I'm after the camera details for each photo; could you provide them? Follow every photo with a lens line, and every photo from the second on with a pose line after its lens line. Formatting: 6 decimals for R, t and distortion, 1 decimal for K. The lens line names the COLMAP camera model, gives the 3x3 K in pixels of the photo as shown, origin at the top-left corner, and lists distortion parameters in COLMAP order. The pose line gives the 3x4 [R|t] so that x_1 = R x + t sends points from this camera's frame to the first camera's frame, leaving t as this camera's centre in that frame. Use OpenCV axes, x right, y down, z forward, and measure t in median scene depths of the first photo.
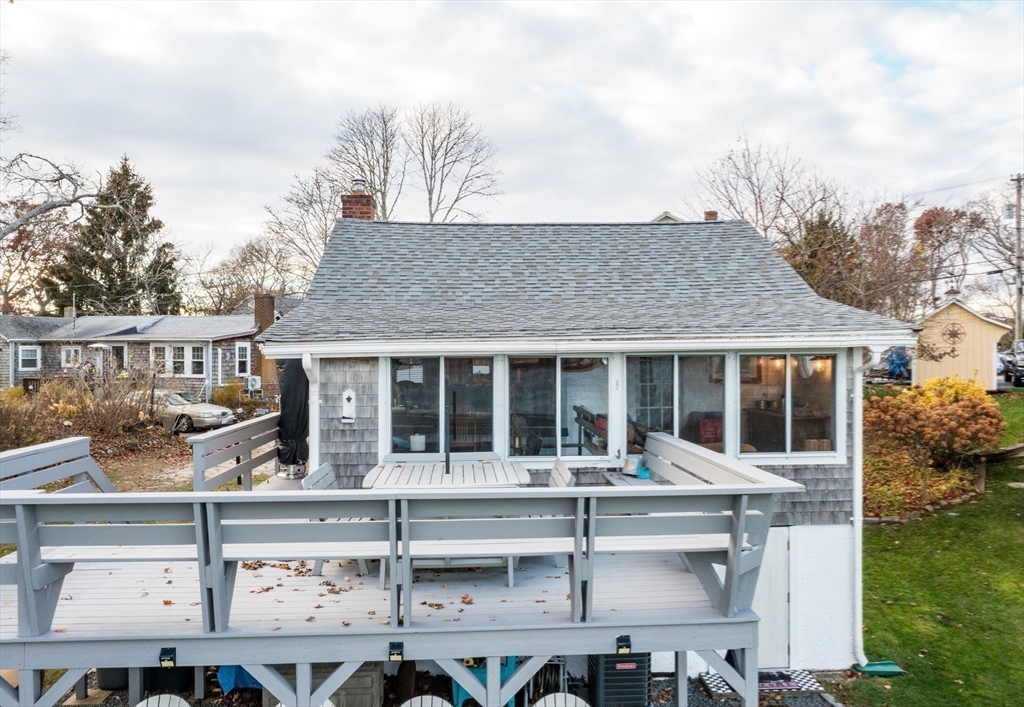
lens RADIAL K [[884.6, 0, 497.1], [0, 884.6, 355.7], [0, 0, 1]] dist [0.008453, -0.001890]
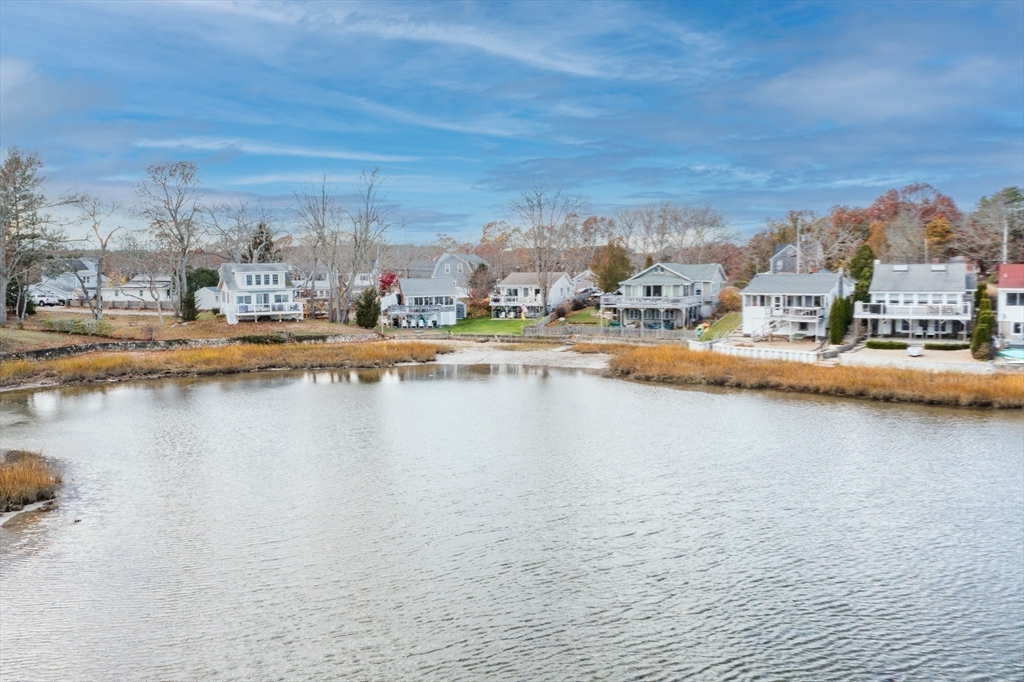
lens RADIAL K [[818.2, 0, 512.0], [0, 818.2, 341.0], [0, 0, 1]] dist [-0.002577, 0.015899]
pose [[0.979790, -0.025567, 0.198388, -0.881693], [0.009111, 0.996472, 0.083425, -0.272949], [-0.199821, -0.079932, 0.976567, -8.554983]]
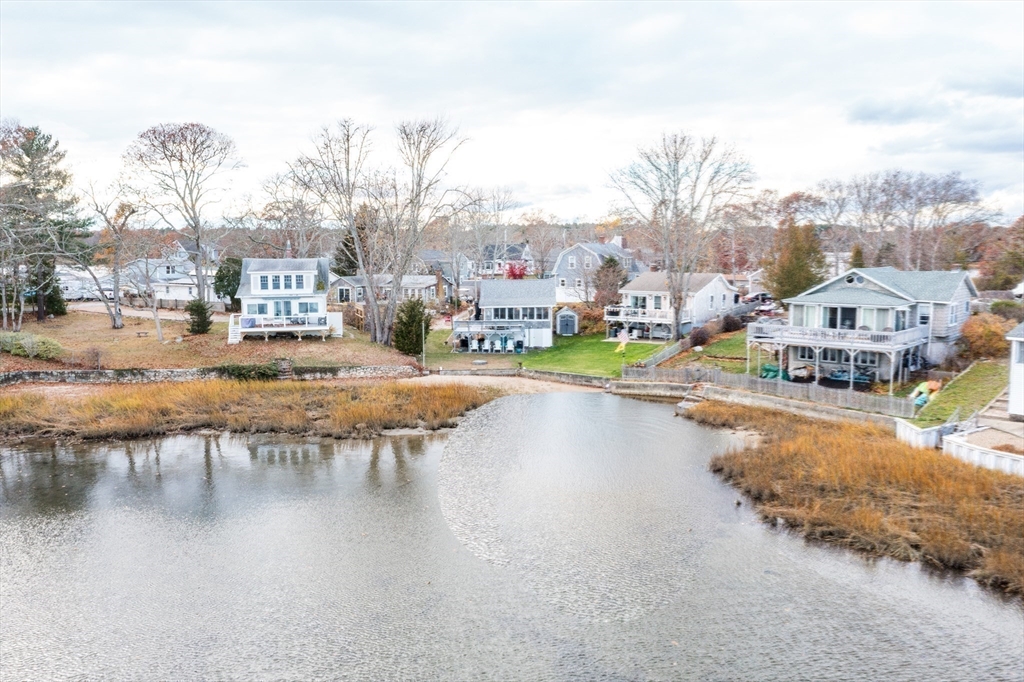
lens RADIAL K [[818.2, 0, 512.0], [0, 818.2, 341.0], [0, 0, 1]] dist [-0.002577, 0.015899]
pose [[0.998484, 0.006076, -0.054706, 0.417636], [-0.000052, 0.993993, 0.109441, -0.464966], [0.055042, -0.109272, 0.992487, -5.839885]]
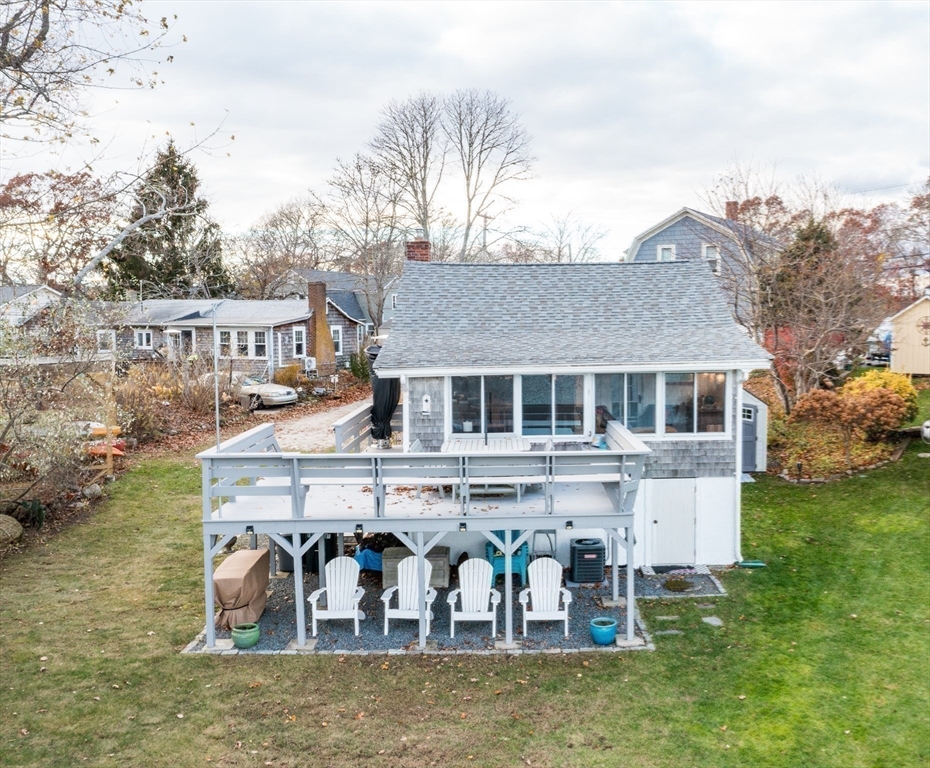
lens RADIAL K [[993.4, 0, 465.0], [0, 993.4, 384.0], [0, 0, 1]] dist [0.048451, 0.002085]
pose [[0.997019, -0.003442, -0.077082, 0.043596], [0.008818, 0.997542, 0.069516, -0.099853], [0.076653, -0.069988, 0.994598, -0.760654]]
